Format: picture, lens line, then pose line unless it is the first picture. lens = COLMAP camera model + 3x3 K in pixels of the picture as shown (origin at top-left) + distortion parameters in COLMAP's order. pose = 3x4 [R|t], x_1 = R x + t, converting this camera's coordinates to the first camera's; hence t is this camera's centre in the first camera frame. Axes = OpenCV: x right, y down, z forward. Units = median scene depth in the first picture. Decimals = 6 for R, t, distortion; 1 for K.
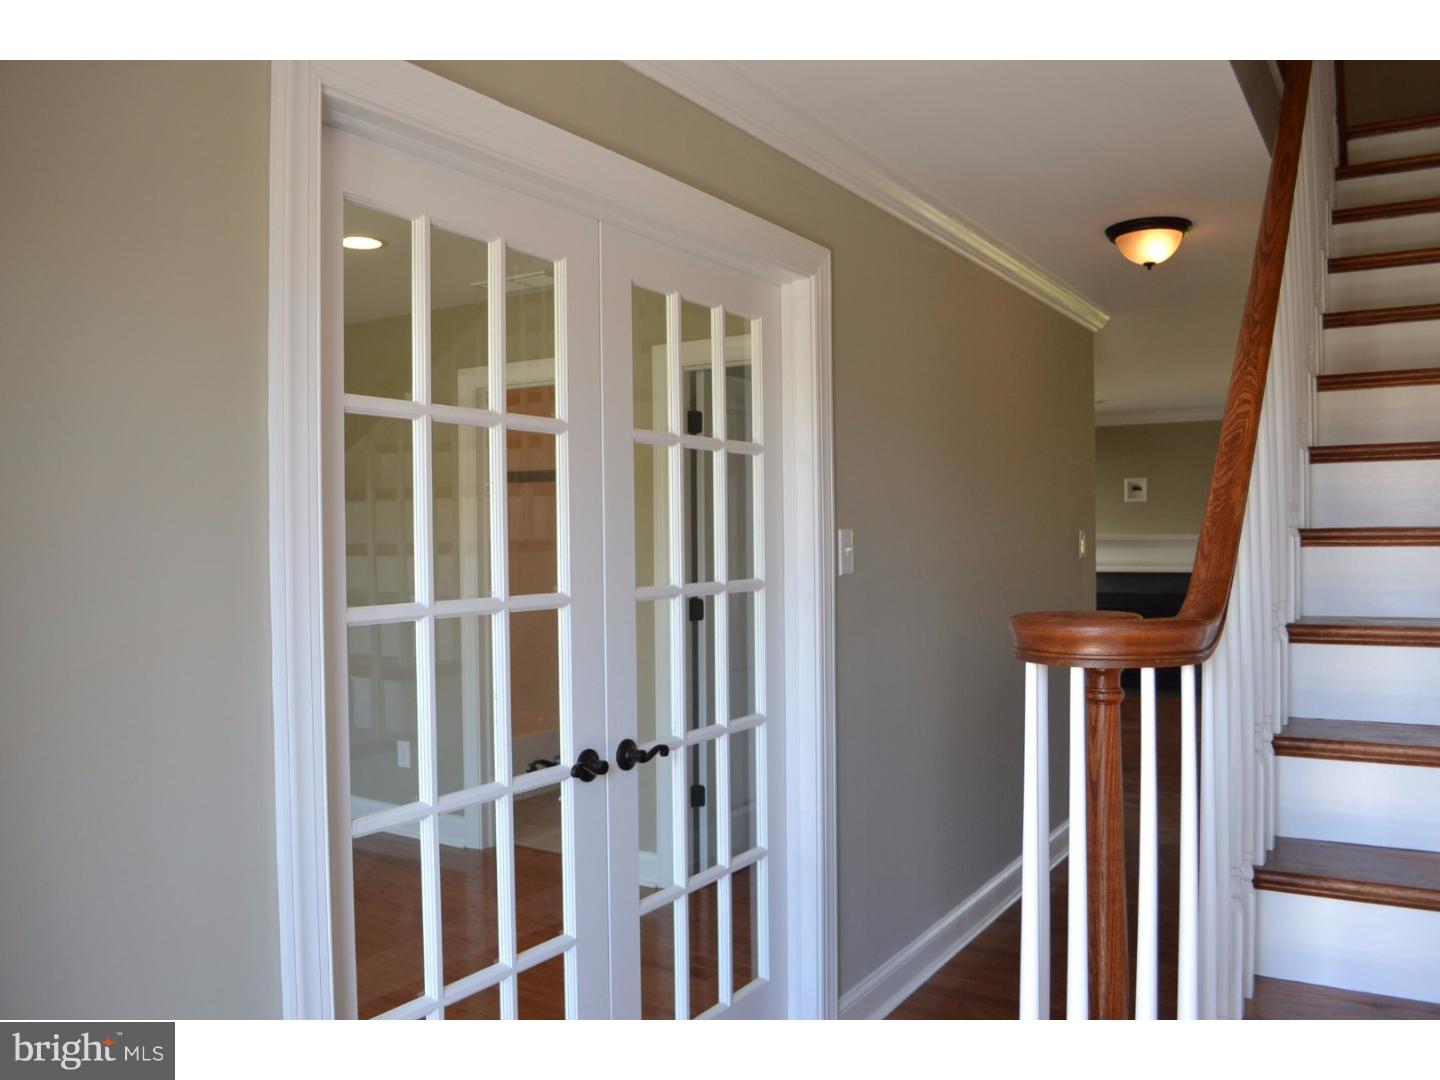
lens RADIAL K [[1147.1, 0, 712.4], [0, 1147.1, 551.0], [0, 0, 1]] dist [-0.079940, 0.006590]
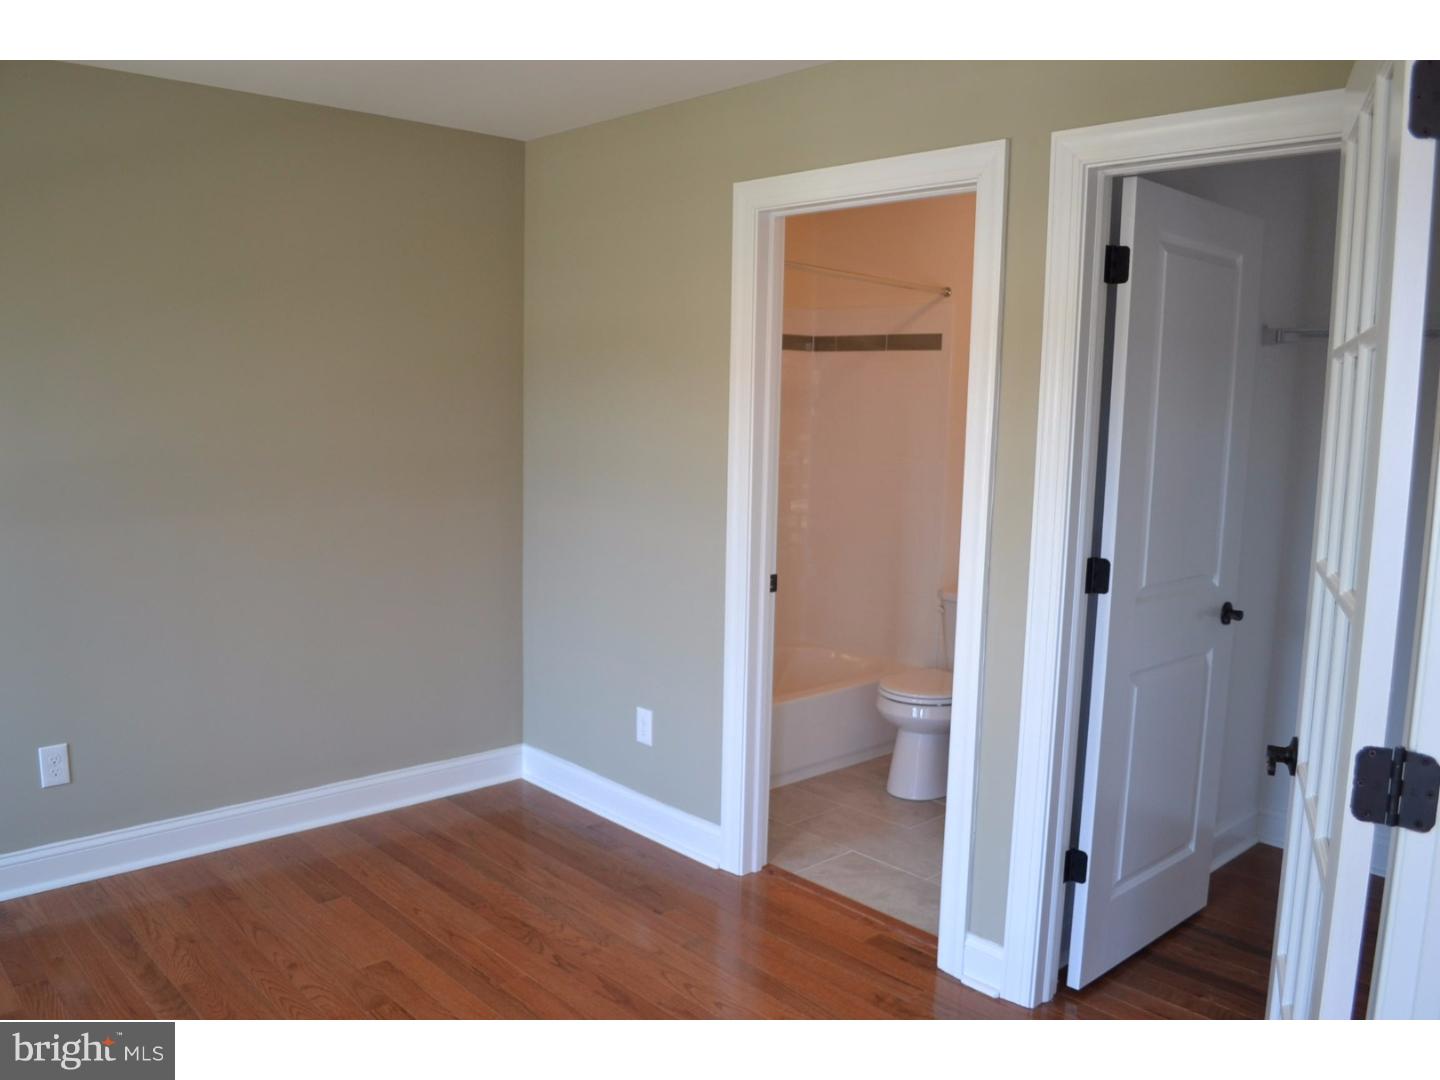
lens RADIAL K [[1113.7, 0, 720.0], [0, 1113.7, 540.0], [0, 0, 1]] dist [-0.097802, -0.002168]
pose [[0.967121, 0.061417, -0.246790, -0.077938], [-0.032032, 0.992090, 0.121370, -0.040243], [0.252292, -0.109475, 0.961438, 0.474153]]
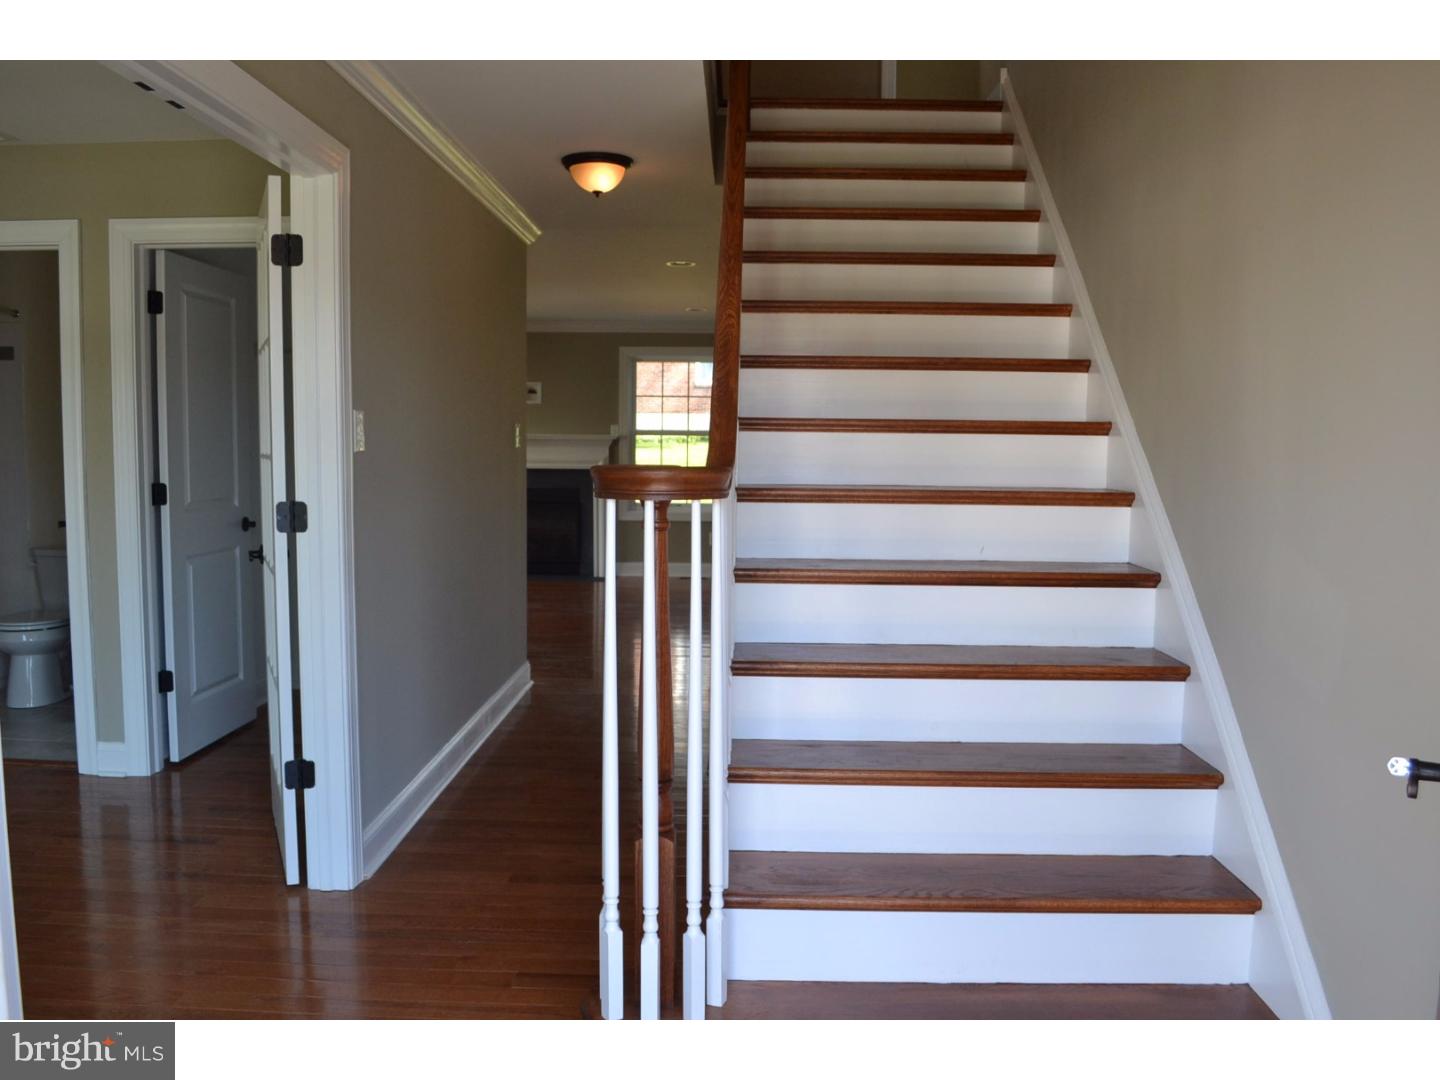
lens RADIAL K [[1147.1, 0, 712.4], [0, 1147.1, 551.0], [0, 0, 1]] dist [-0.079940, 0.006590]
pose [[0.855777, -0.029942, 0.516477, -0.129783], [-0.013251, 0.996728, 0.079741, 0.019671], [-0.517175, -0.075085, 0.852580, -0.090825]]
